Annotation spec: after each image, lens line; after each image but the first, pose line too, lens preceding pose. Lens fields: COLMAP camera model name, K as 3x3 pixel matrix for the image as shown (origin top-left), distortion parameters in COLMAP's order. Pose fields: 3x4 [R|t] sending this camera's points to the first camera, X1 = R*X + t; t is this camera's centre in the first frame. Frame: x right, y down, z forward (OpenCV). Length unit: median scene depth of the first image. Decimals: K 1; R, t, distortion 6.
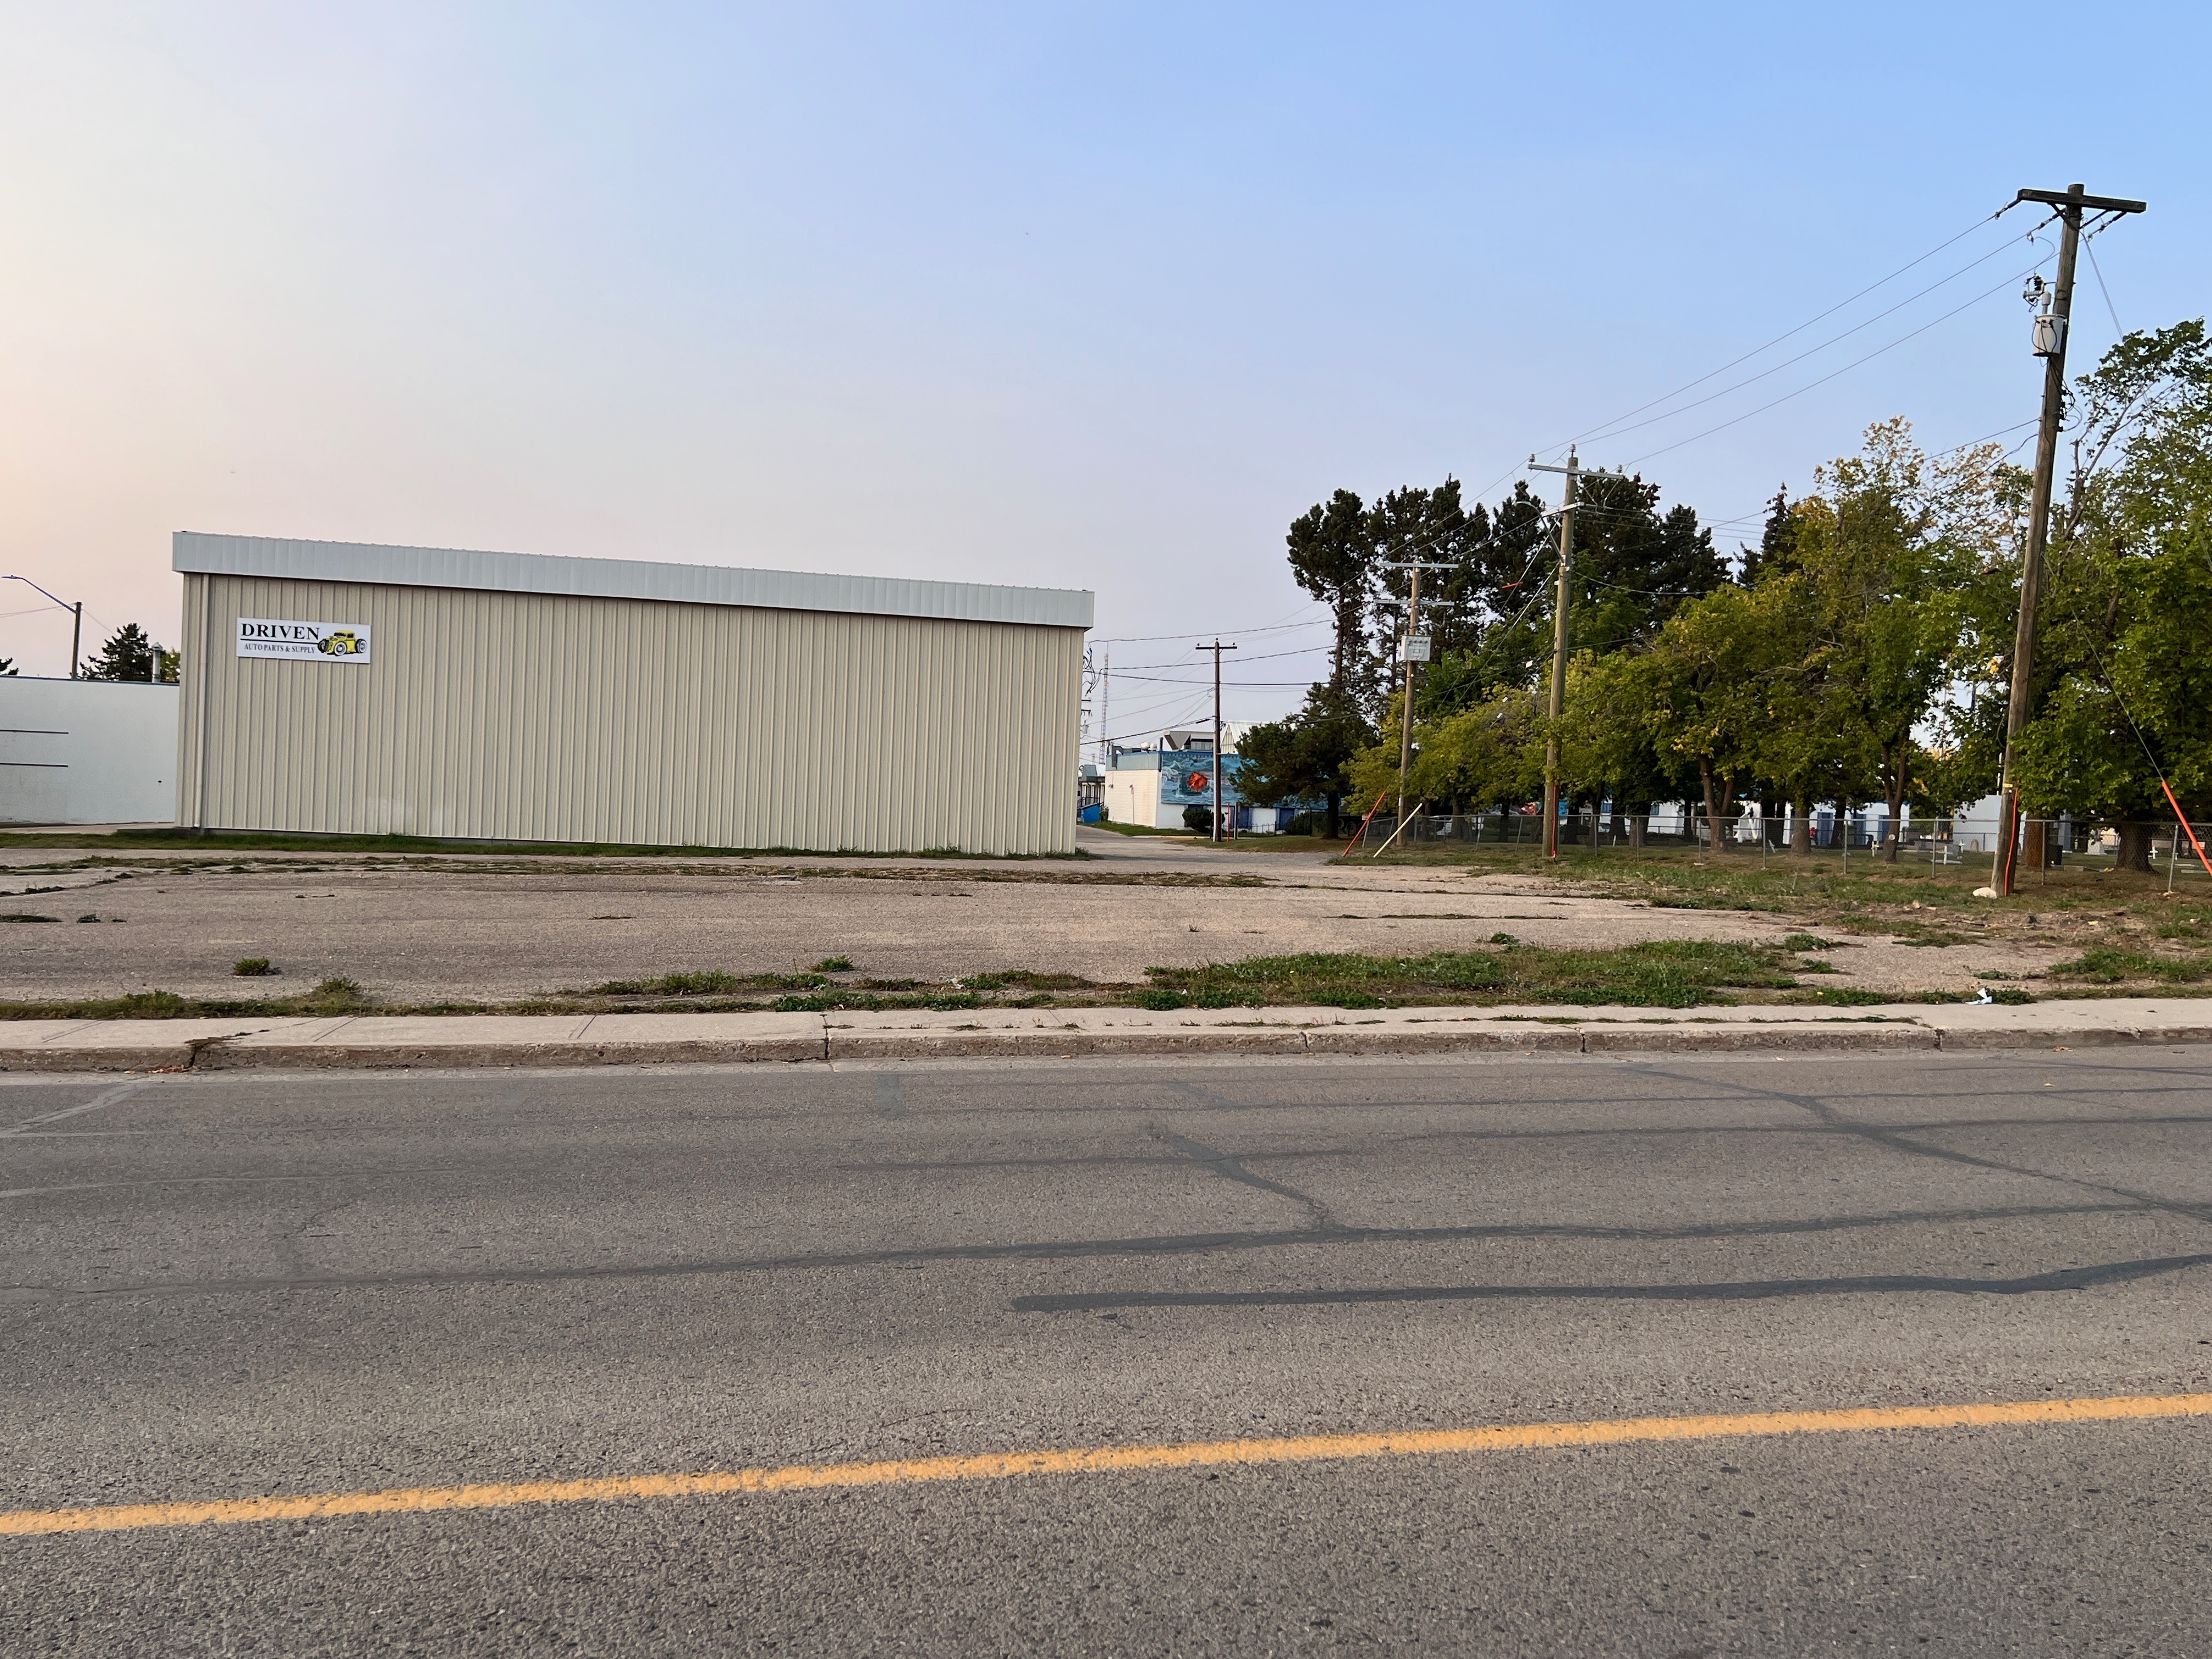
lens RADIAL K [[1785.7, 0, 1110.8], [0, 1785.7, 838.3], [0, 0, 1]] dist [0.001463, -0.013383]
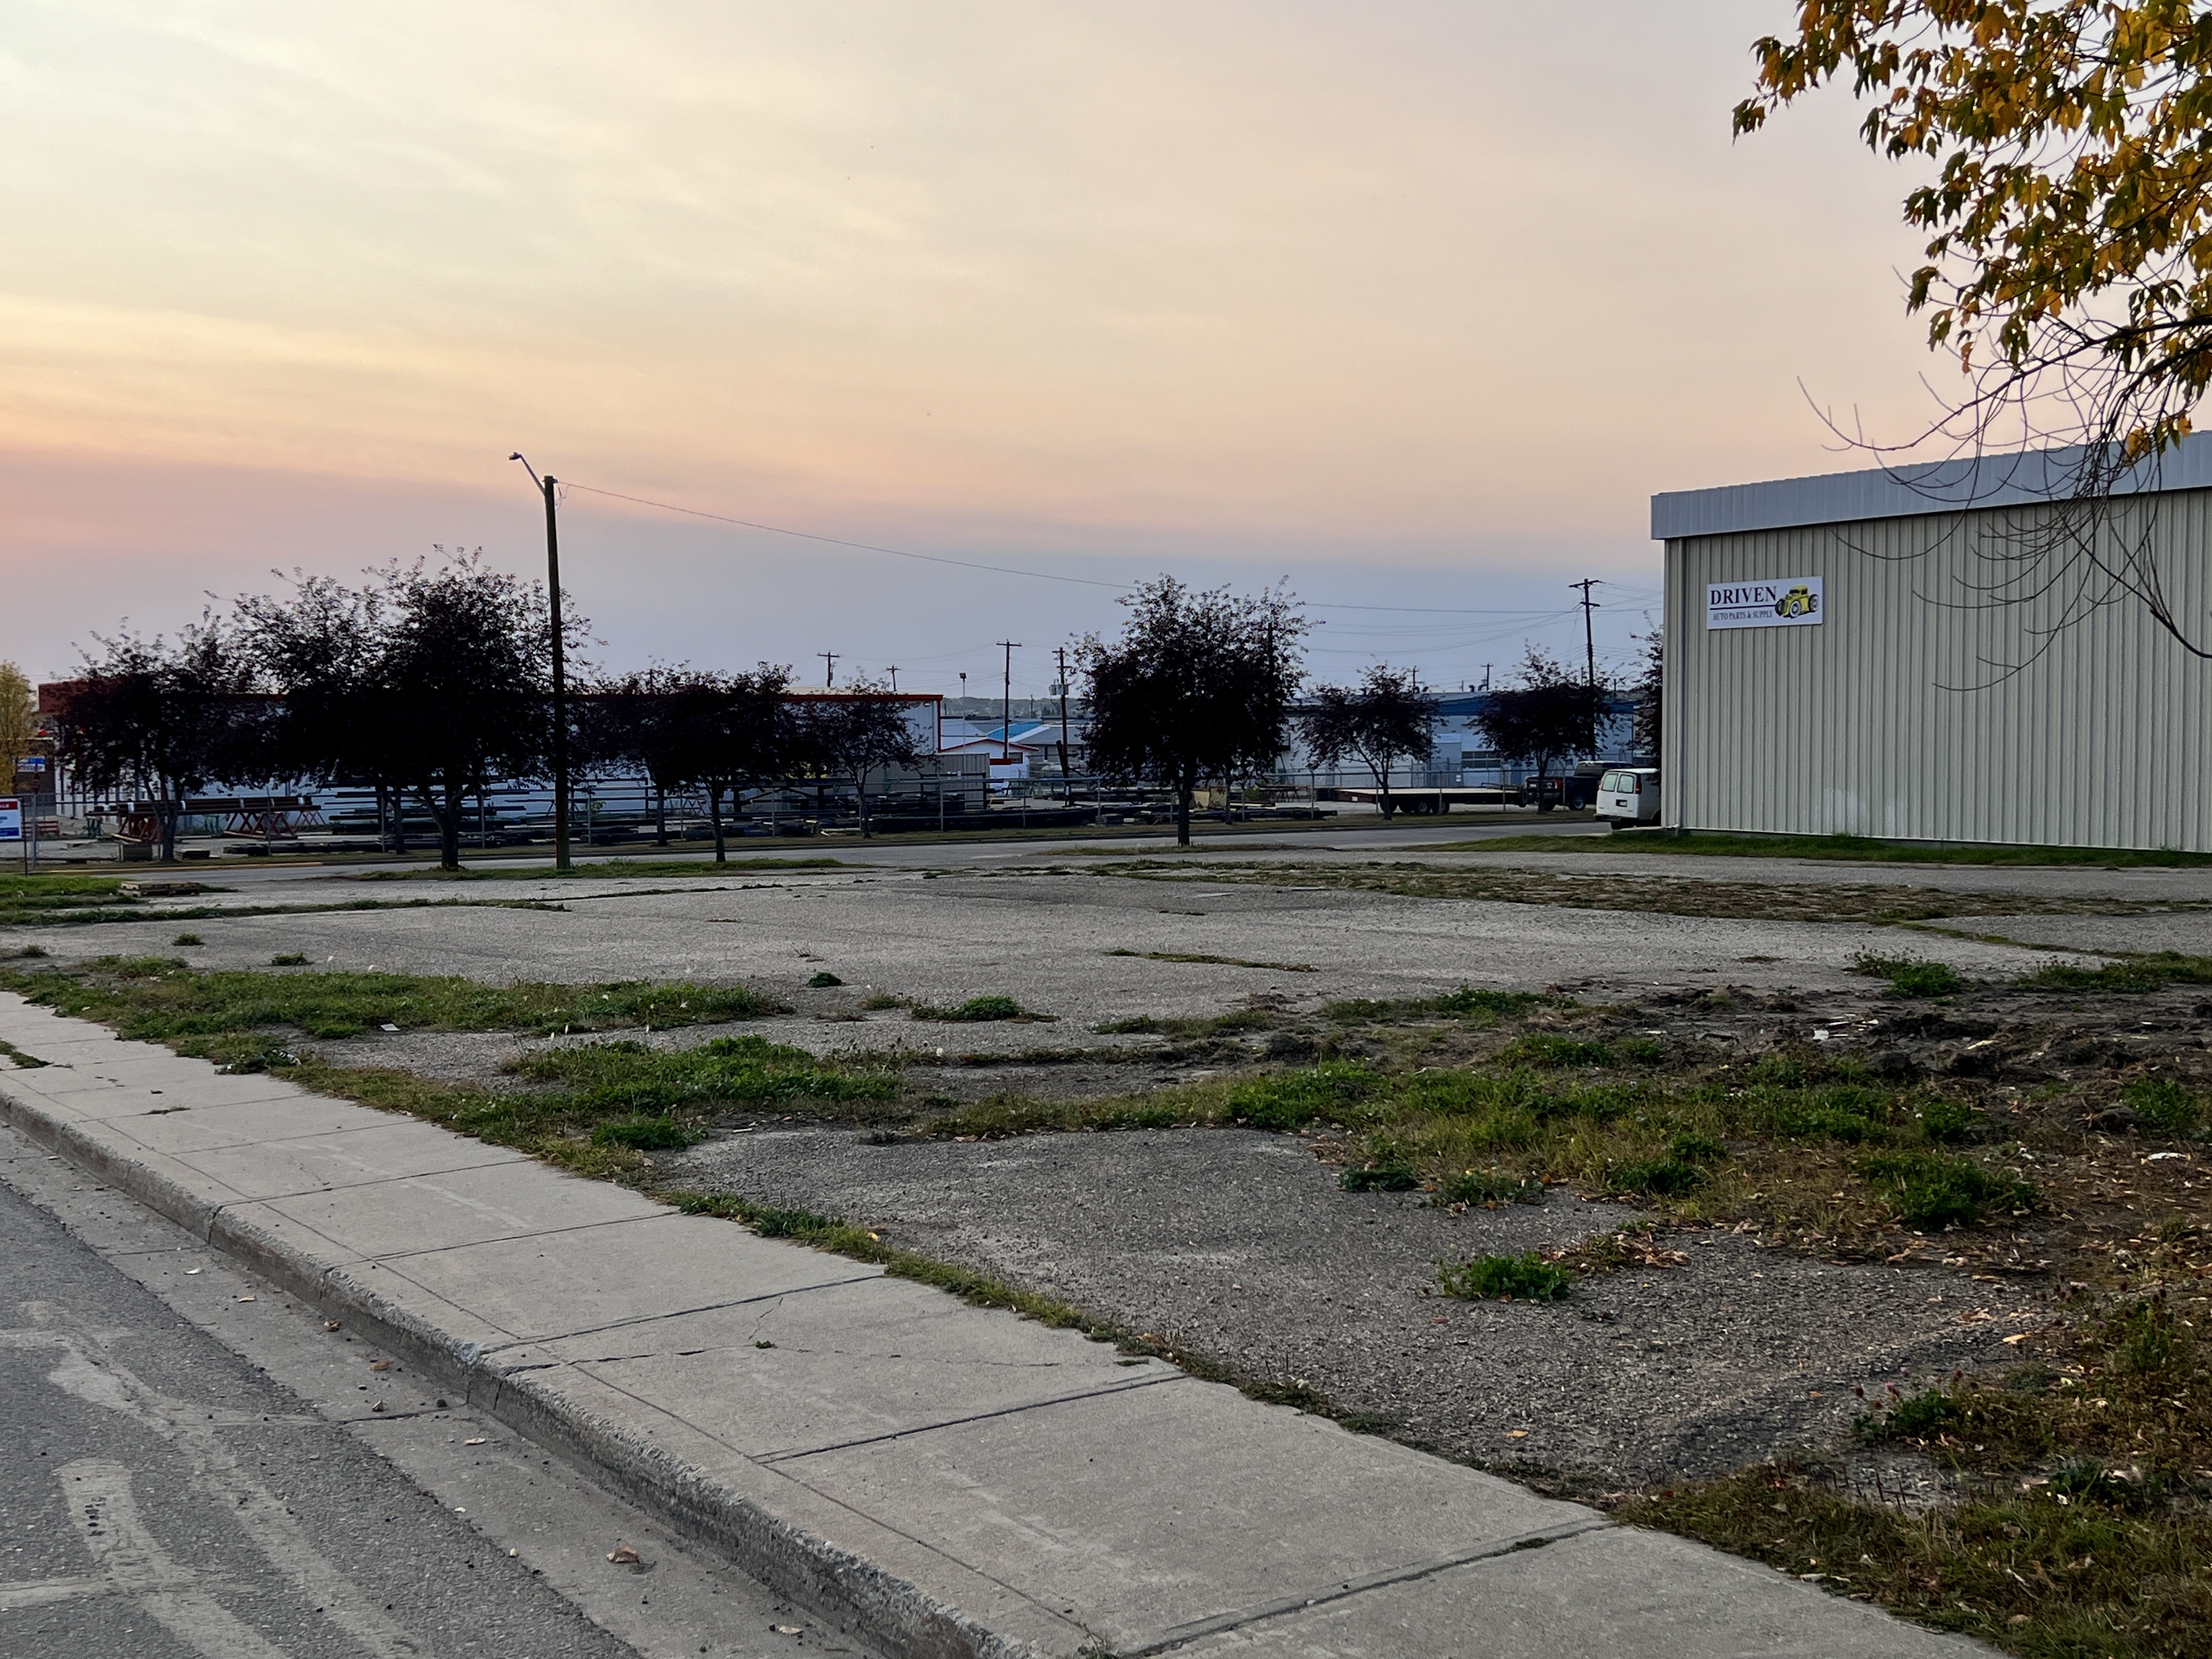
lens RADIAL K [[2444.3, 0, 1106.0], [0, 2444.3, 829.5], [0, 0, 1]] dist [-0.069914, -0.000456]
pose [[0.336595, -0.004968, -0.941636, 1.338610], [0.003470, 0.999986, -0.004035, -0.004675], [0.941643, -0.001909, 0.336608, 0.860172]]
